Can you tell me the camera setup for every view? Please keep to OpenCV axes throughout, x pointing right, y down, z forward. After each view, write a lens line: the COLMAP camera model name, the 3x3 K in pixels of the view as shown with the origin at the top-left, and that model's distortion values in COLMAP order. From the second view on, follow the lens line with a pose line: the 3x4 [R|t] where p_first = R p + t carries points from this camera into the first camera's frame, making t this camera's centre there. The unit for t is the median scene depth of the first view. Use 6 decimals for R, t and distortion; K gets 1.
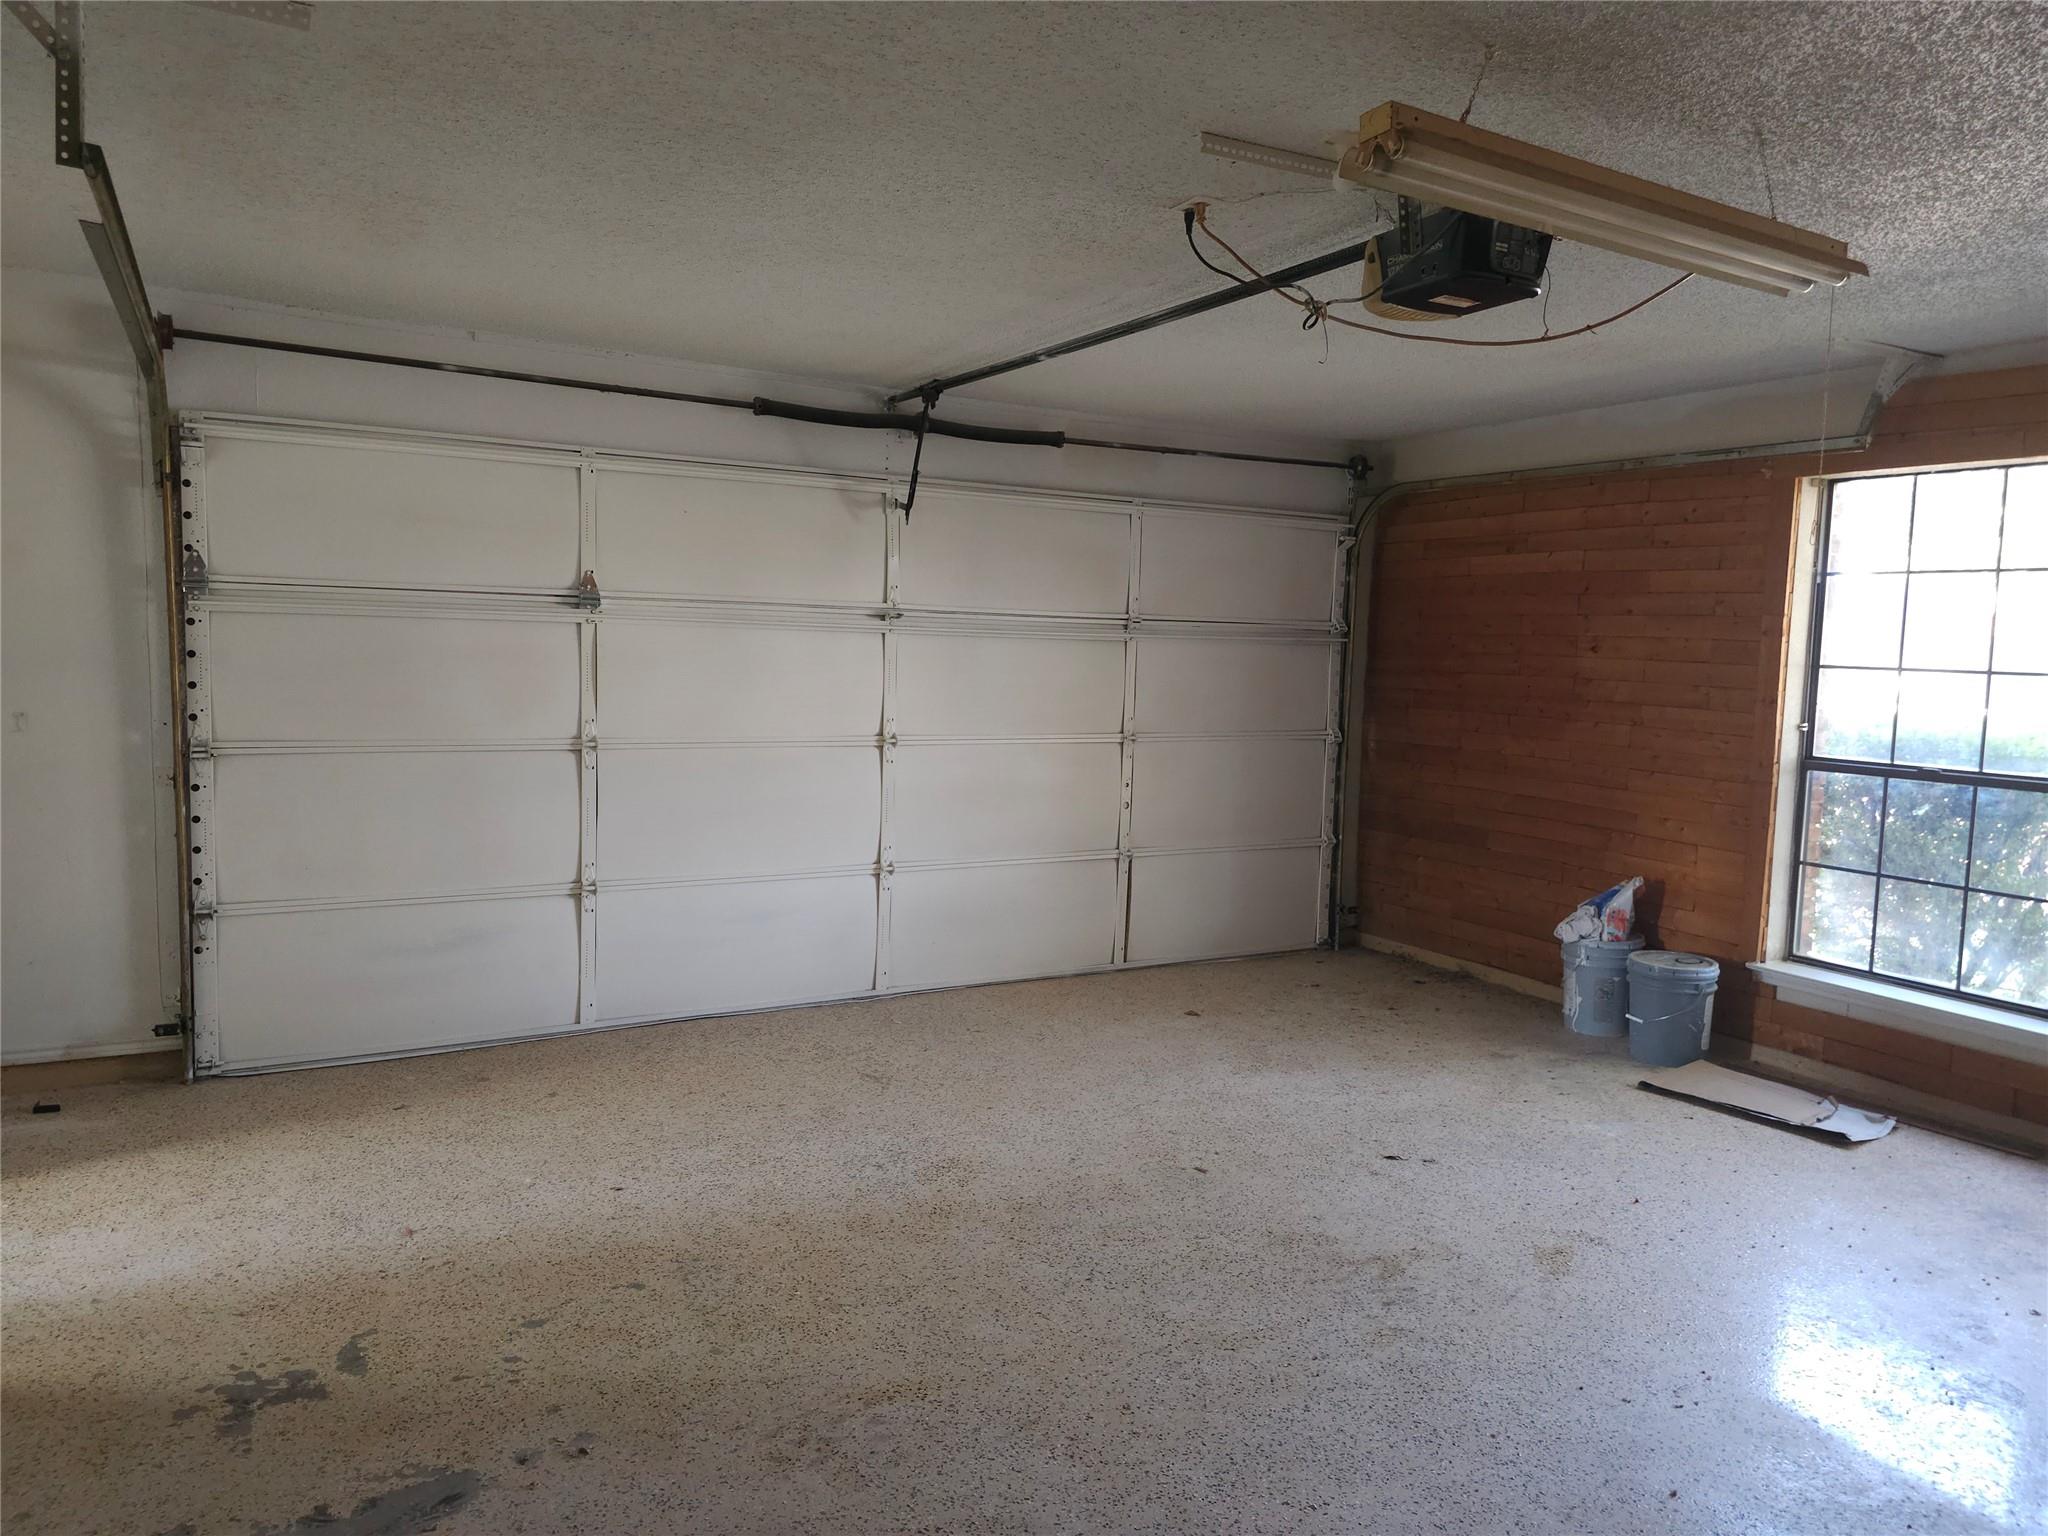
lens RADIAL K [[1378.4, 0, 1027.5], [0, 1378.4, 766.5], [0, 0, 1]] dist [0.002418, -0.002950]
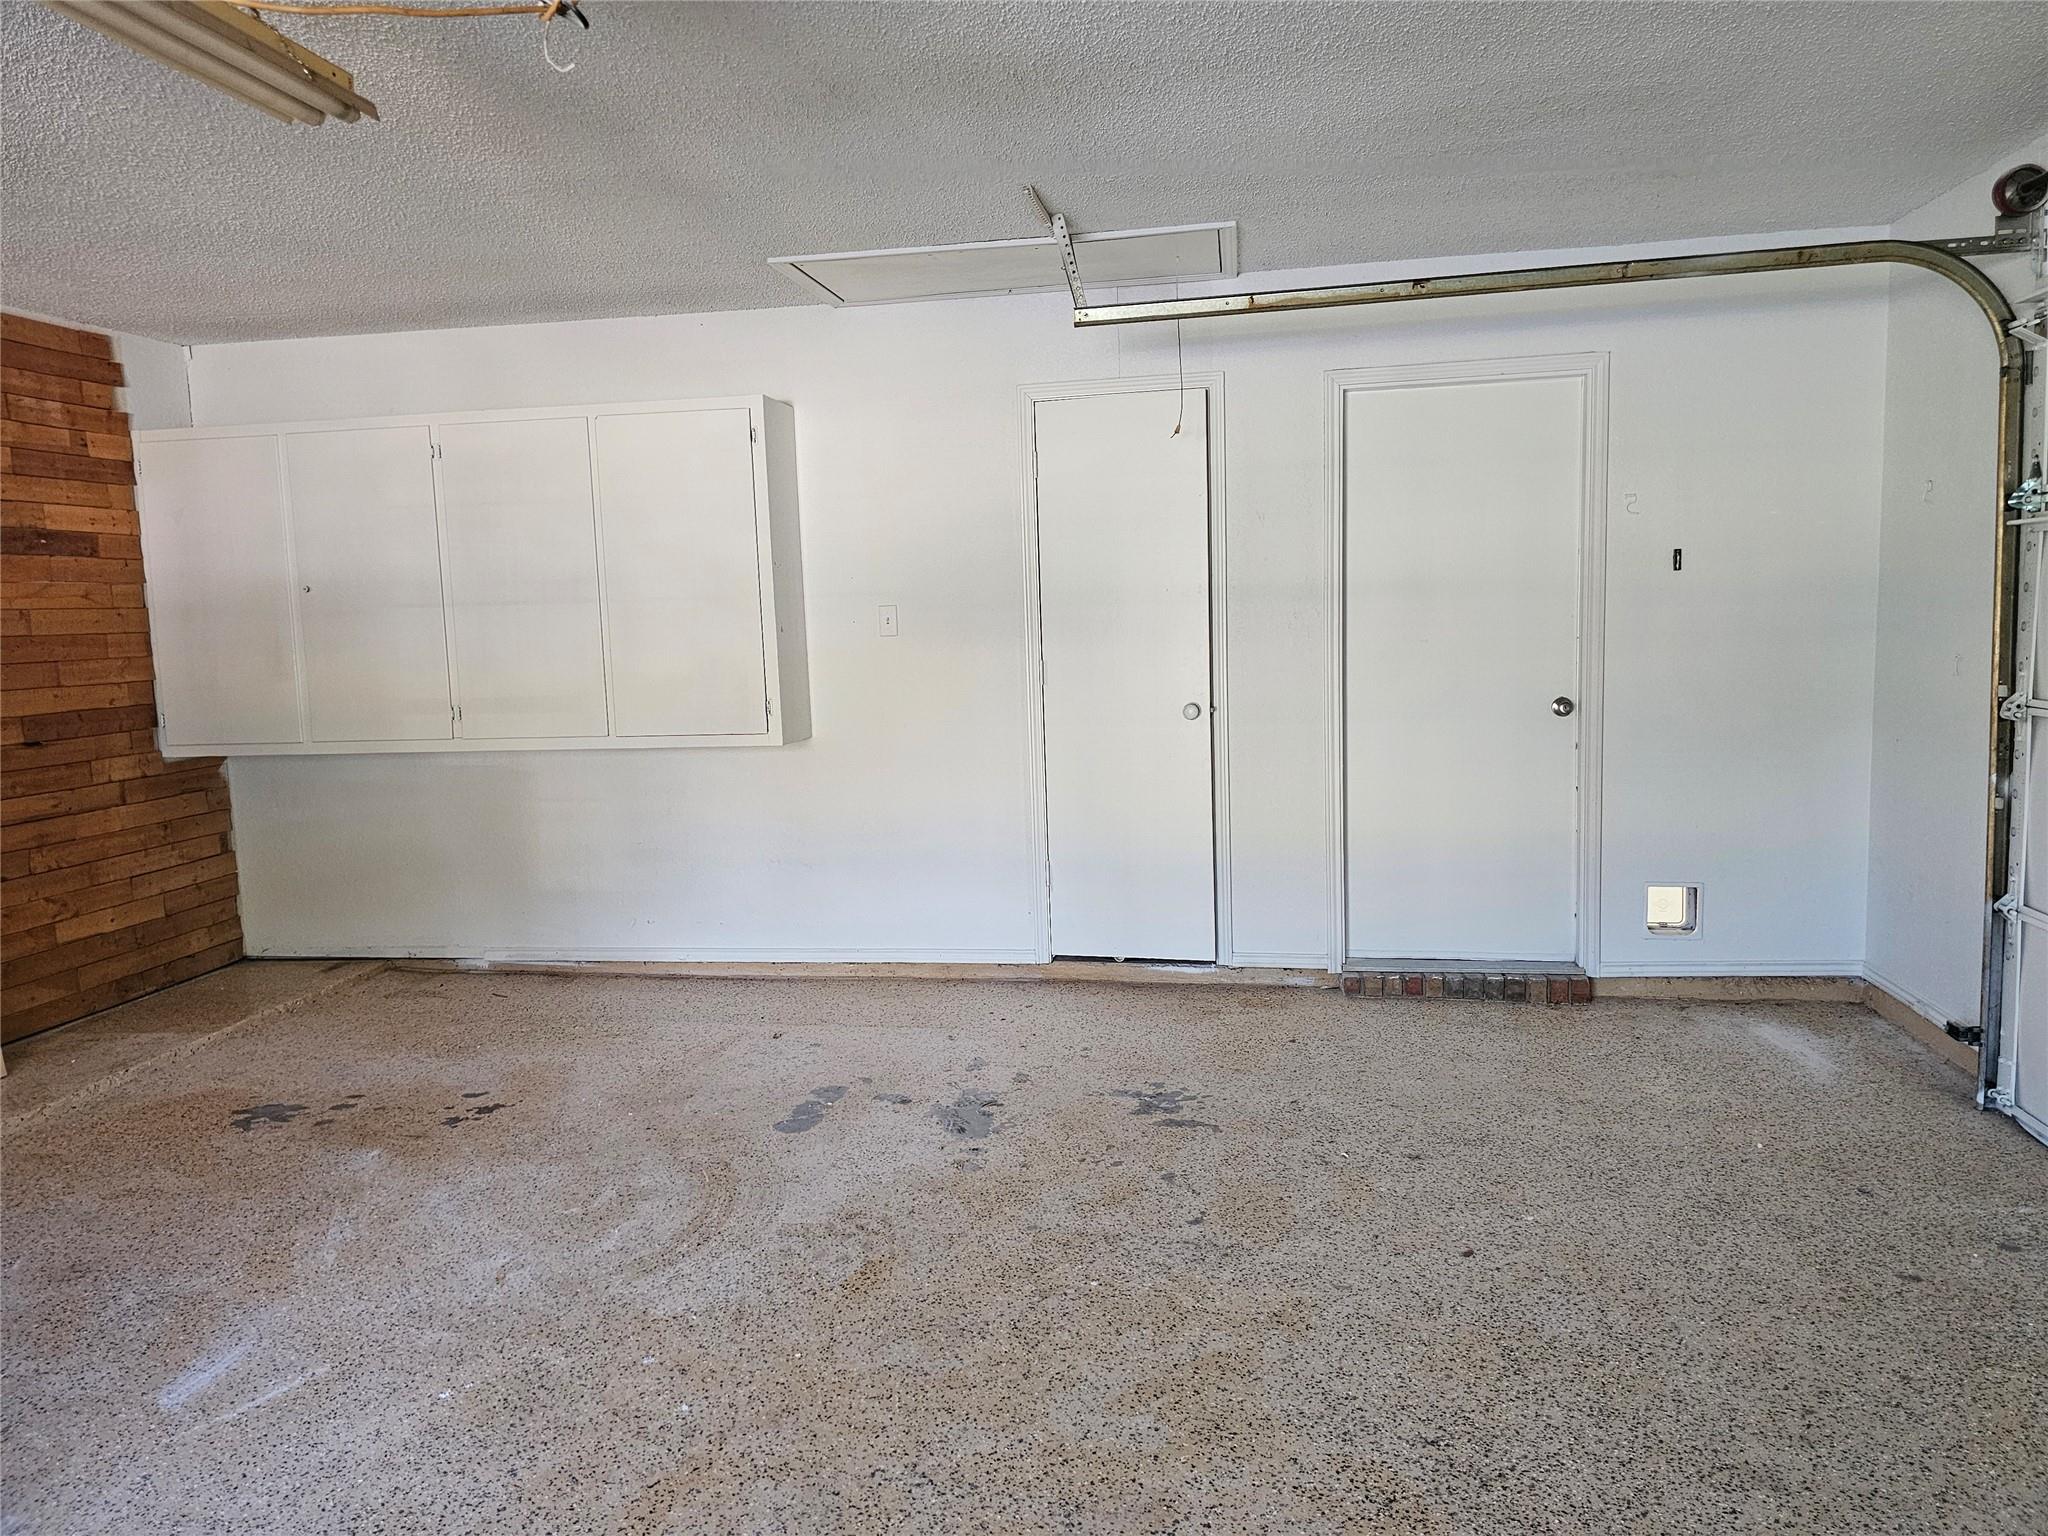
lens RADIAL K [[1378.4, 0, 1024.6], [0, 1378.4, 763.8], [0, 0, 1]] dist [0.002418, -0.002950]
pose [[-0.624476, 0.079913, -0.776945, 0.625271], [-0.063723, 0.986223, 0.152656, -0.107415], [0.778440, 0.144840, -0.610780, 1.692259]]
